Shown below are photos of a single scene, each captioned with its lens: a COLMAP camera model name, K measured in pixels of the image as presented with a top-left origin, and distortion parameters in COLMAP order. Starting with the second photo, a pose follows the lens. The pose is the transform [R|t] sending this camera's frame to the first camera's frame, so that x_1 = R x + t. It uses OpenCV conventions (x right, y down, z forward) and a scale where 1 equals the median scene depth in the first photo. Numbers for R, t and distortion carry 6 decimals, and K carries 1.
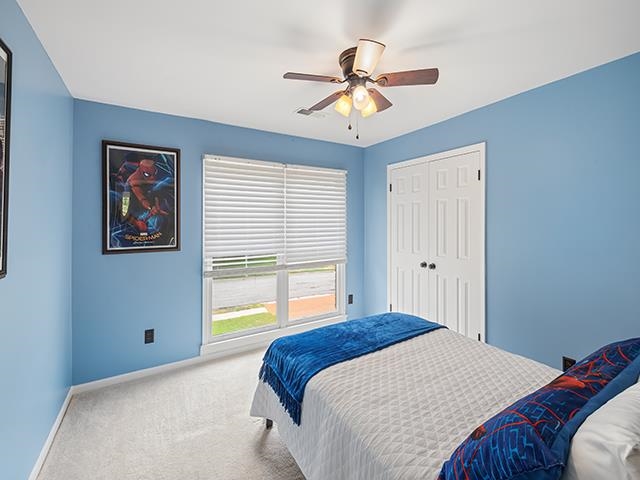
lens RADIAL K [[273.7, 0, 314.0], [0, 273.7, 221.4], [0, 0, 1]] dist [-0.000998, -0.000518]
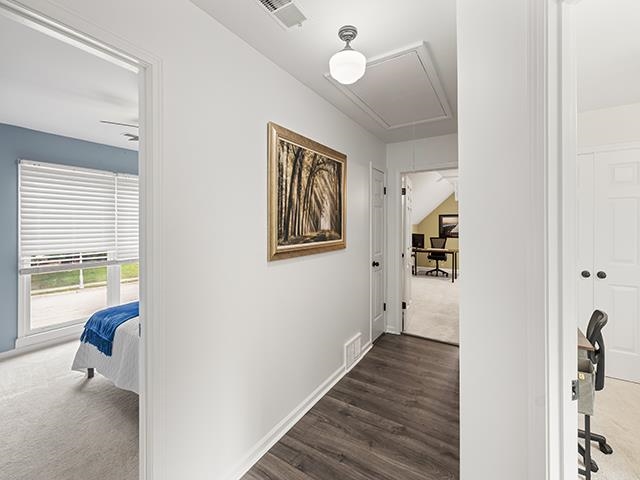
lens RADIAL K [[273.7, 0, 319.5], [0, 273.7, 226.4], [0, 0, 1]] dist [-0.000998, -0.000518]
pose [[0.893639, -0.000664, 0.448786, 0.164011], [-0.003141, 0.999965, 0.007735, 0.004128], [-0.448775, -0.008322, 0.893606, -0.475598]]
